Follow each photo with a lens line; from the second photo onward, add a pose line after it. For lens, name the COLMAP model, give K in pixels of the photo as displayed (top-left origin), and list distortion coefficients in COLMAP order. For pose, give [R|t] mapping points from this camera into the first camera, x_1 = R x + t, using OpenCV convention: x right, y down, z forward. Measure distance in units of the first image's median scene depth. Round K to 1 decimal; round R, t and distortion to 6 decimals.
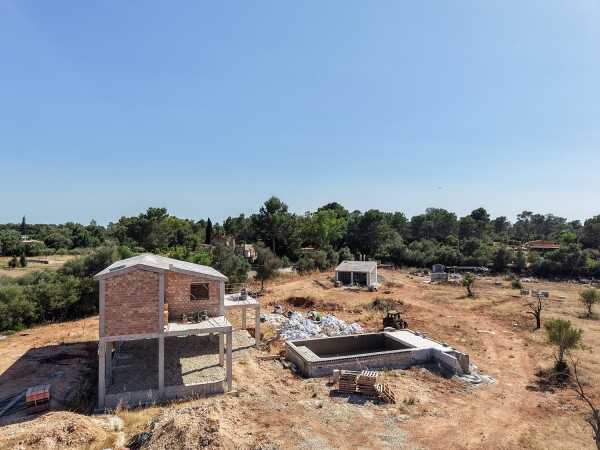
lens RADIAL K [[398.3, 0, 300.2], [0, 398.3, 216.8], [0, 0, 1]] dist [0.029979, -0.025493]
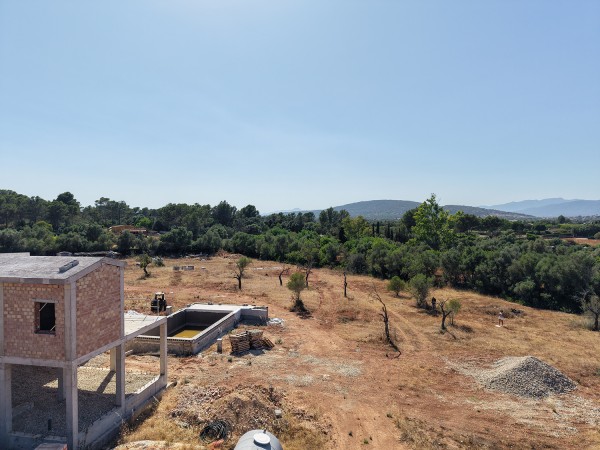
lens RADIAL K [[398.3, 0, 300.2], [0, 398.3, 216.8], [0, 0, 1]] dist [0.029979, -0.025493]
pose [[0.505348, 0.005702, 0.862897, -0.453203], [-0.037177, 0.999194, 0.015170, 0.006875], [-0.862115, -0.039746, 0.505152, 0.143241]]
